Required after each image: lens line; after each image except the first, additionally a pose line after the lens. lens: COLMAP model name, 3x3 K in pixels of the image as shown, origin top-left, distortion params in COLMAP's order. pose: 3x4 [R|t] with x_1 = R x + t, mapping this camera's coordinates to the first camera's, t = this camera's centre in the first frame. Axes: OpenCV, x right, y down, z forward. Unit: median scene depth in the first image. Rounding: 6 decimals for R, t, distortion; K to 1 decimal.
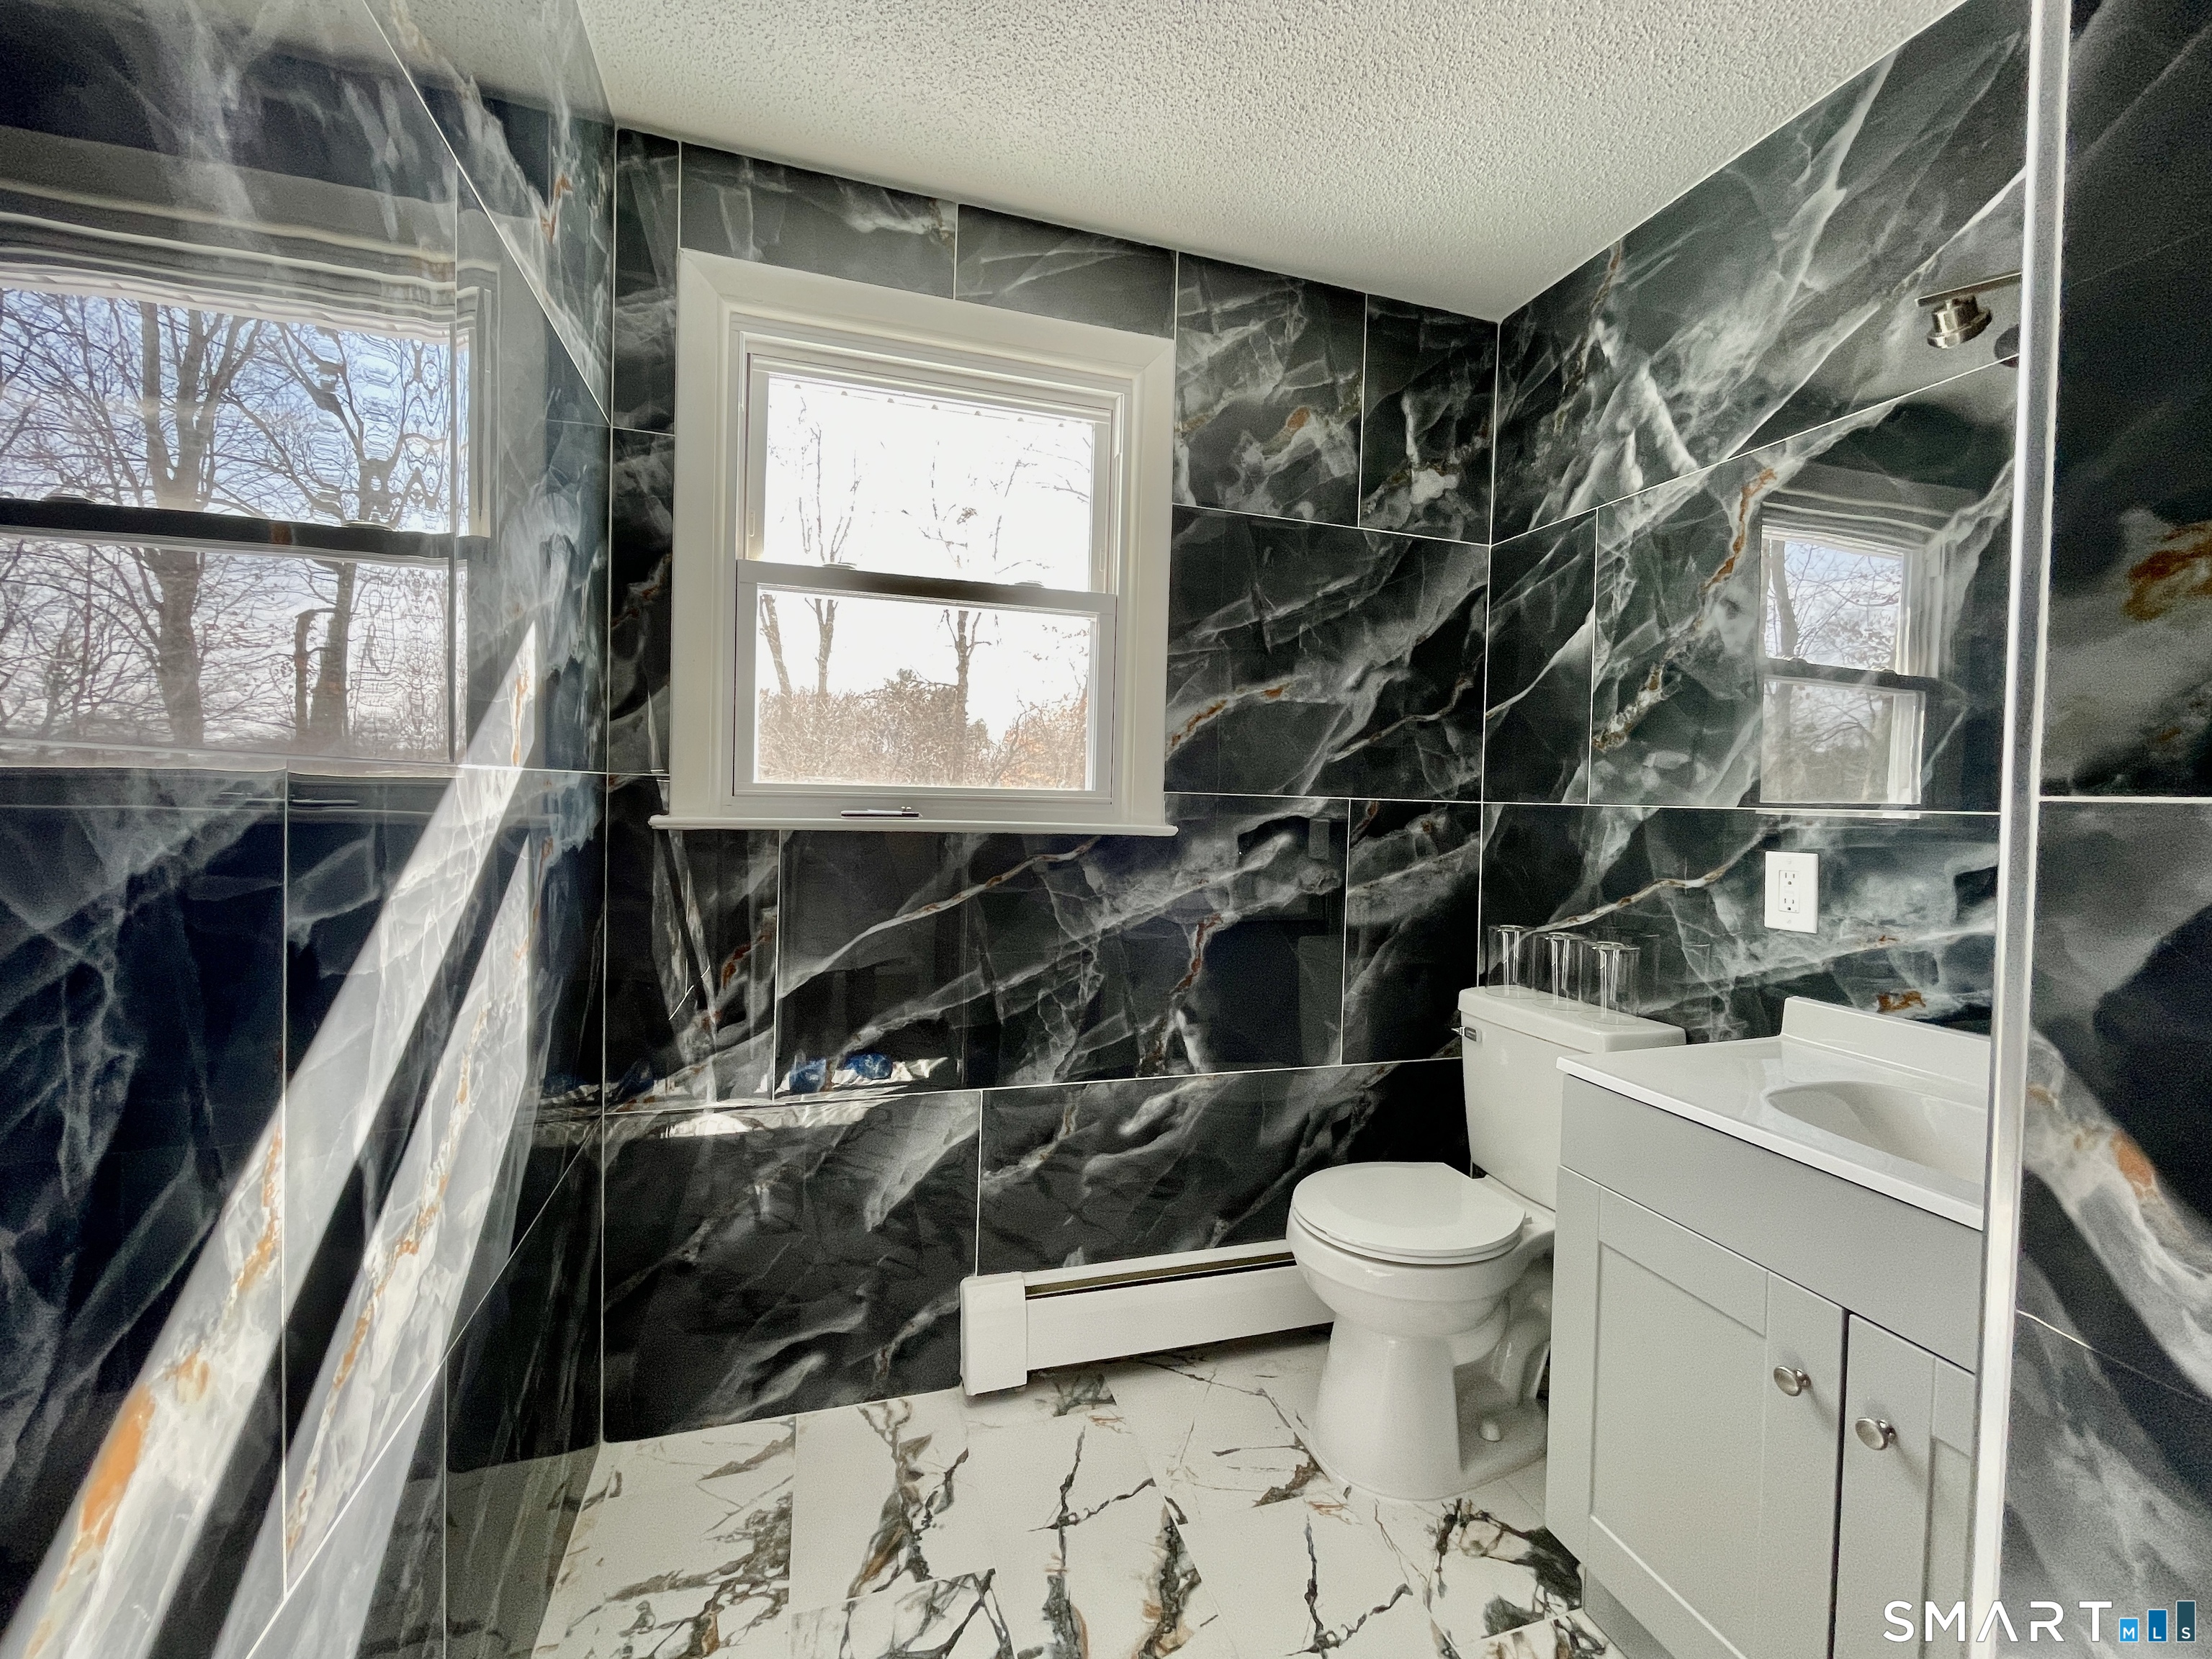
lens RADIAL K [[895.5, 0, 1104.7], [0, 895.5, 813.8], [0, 0, 1]] dist [-0.007748, 0.002794]
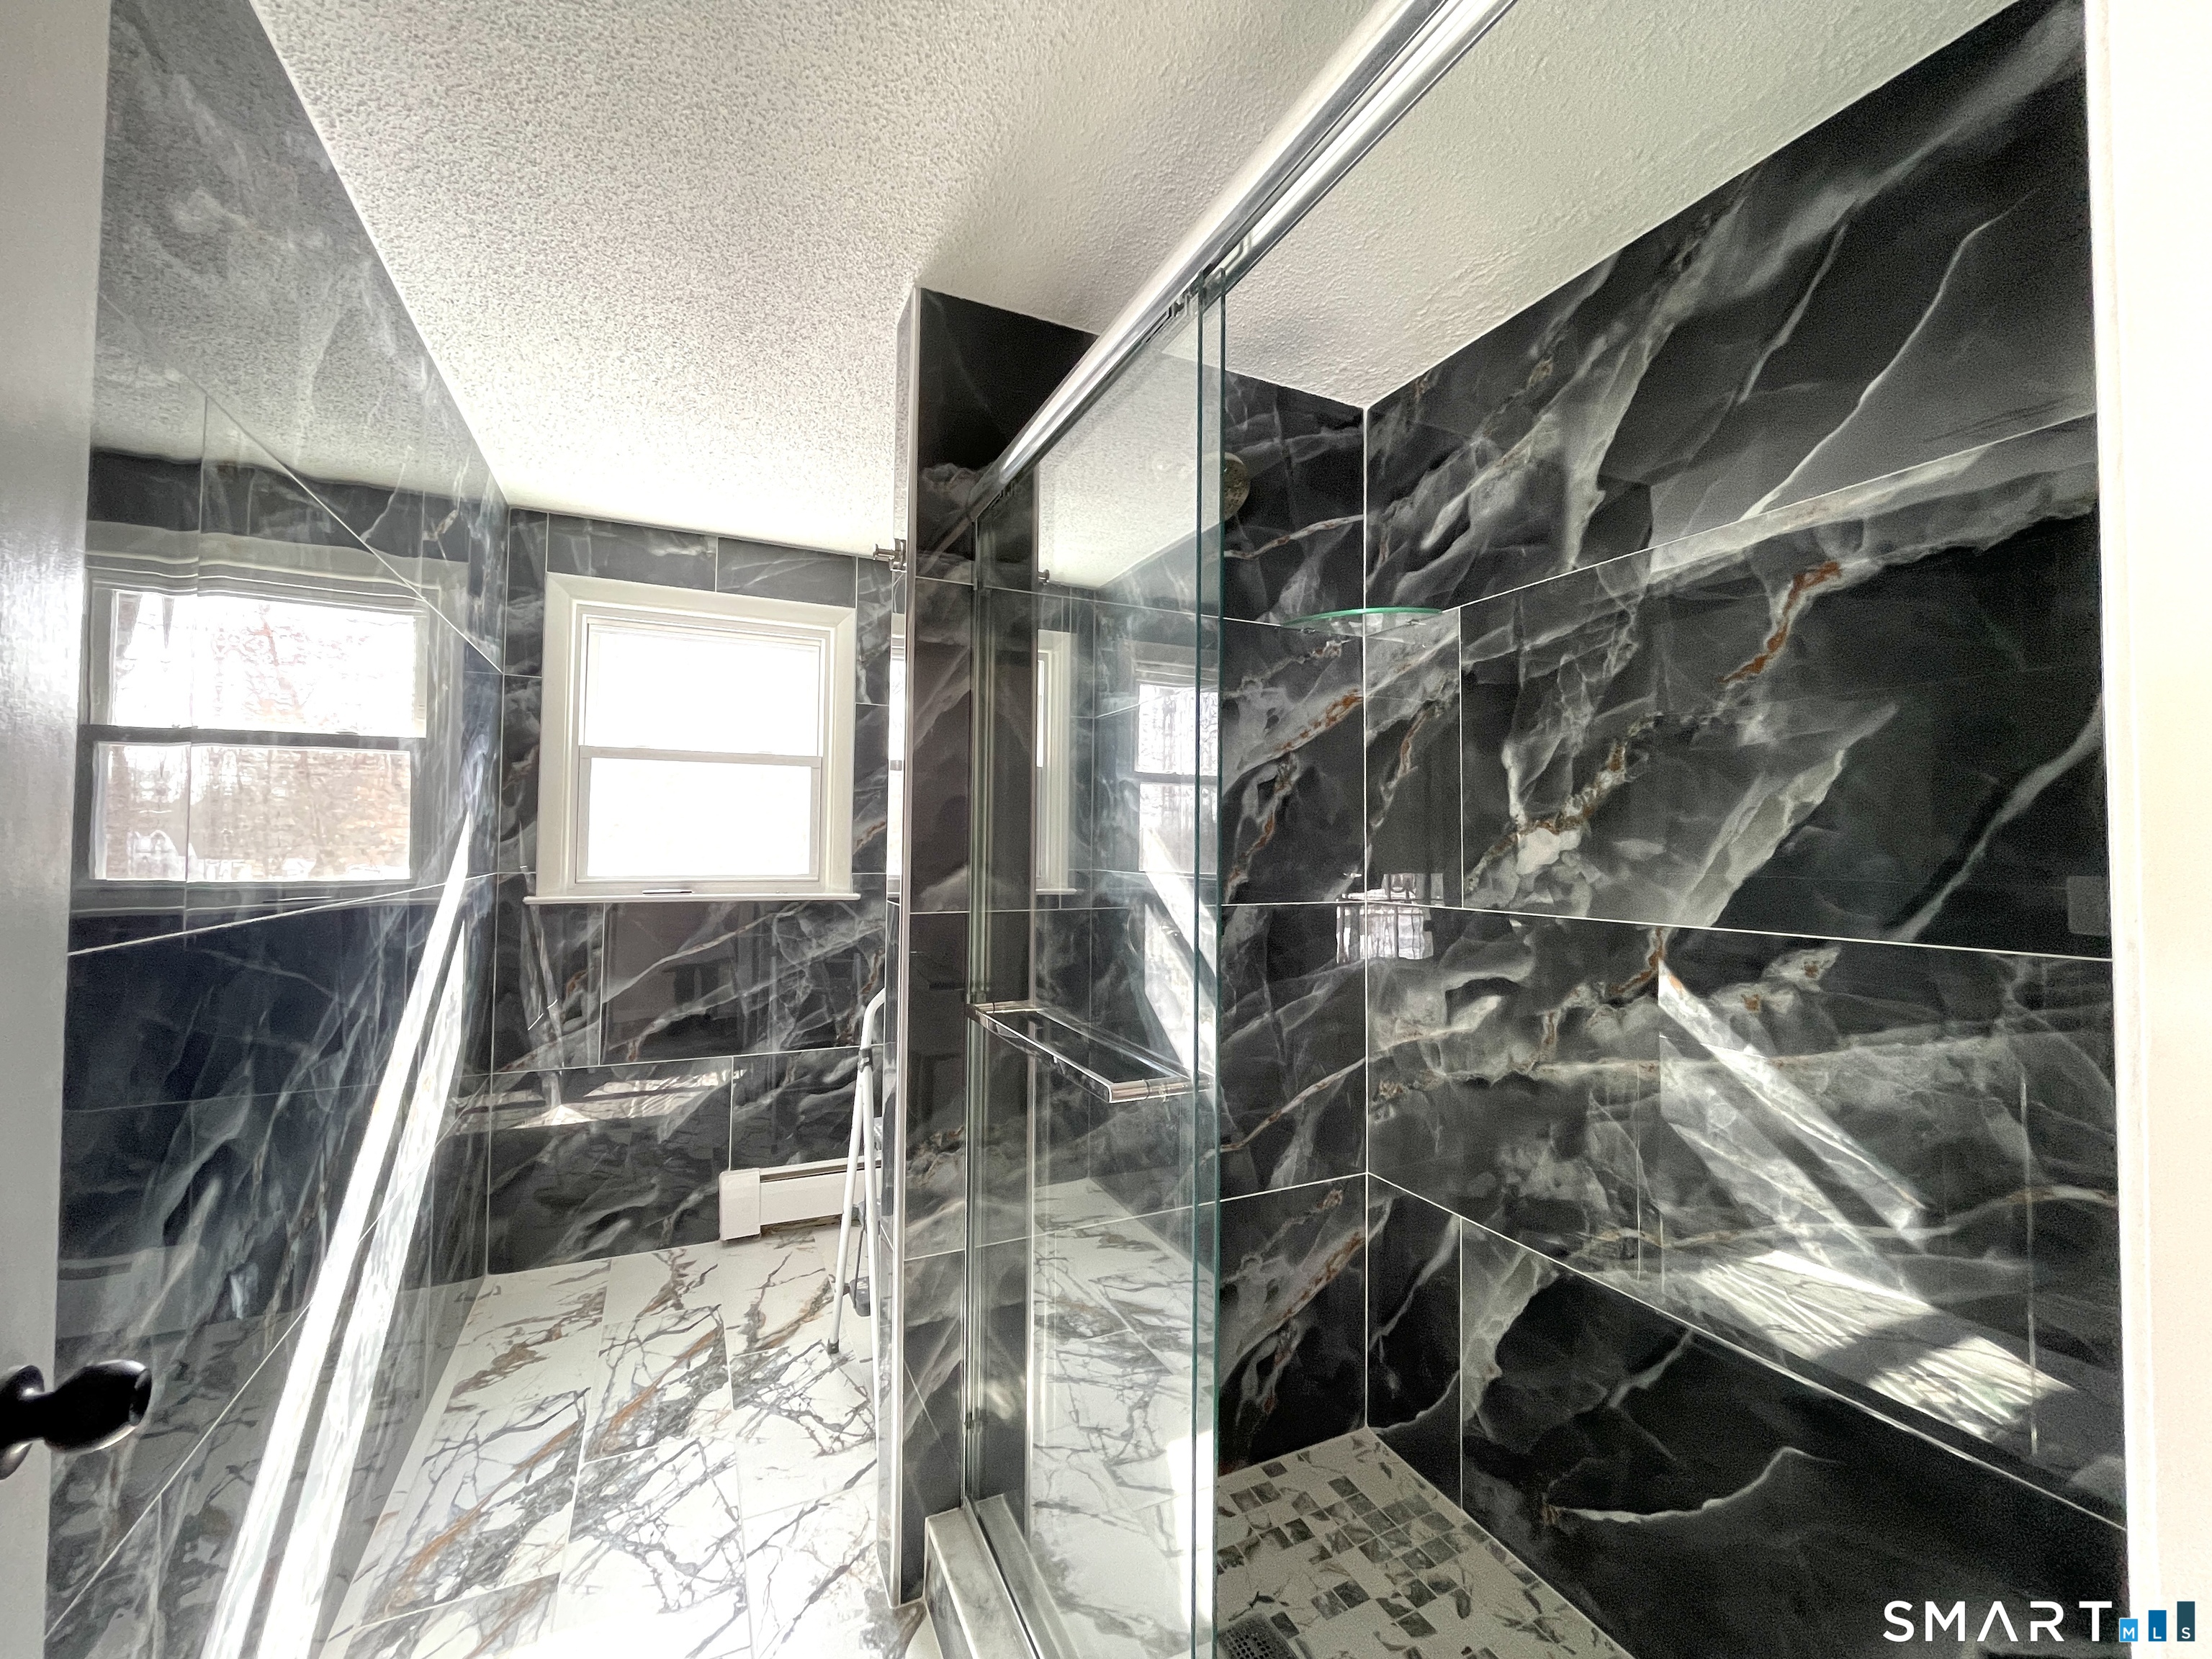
lens RADIAL K [[895.5, 0, 1101.5], [0, 895.5, 813.3], [0, 0, 1]] dist [-0.007748, 0.002794]
pose [[0.990360, -0.010745, 0.138104, 0.336713], [0.018187, 0.998443, -0.052735, -0.045118], [-0.137322, 0.054738, 0.989013, -0.812673]]
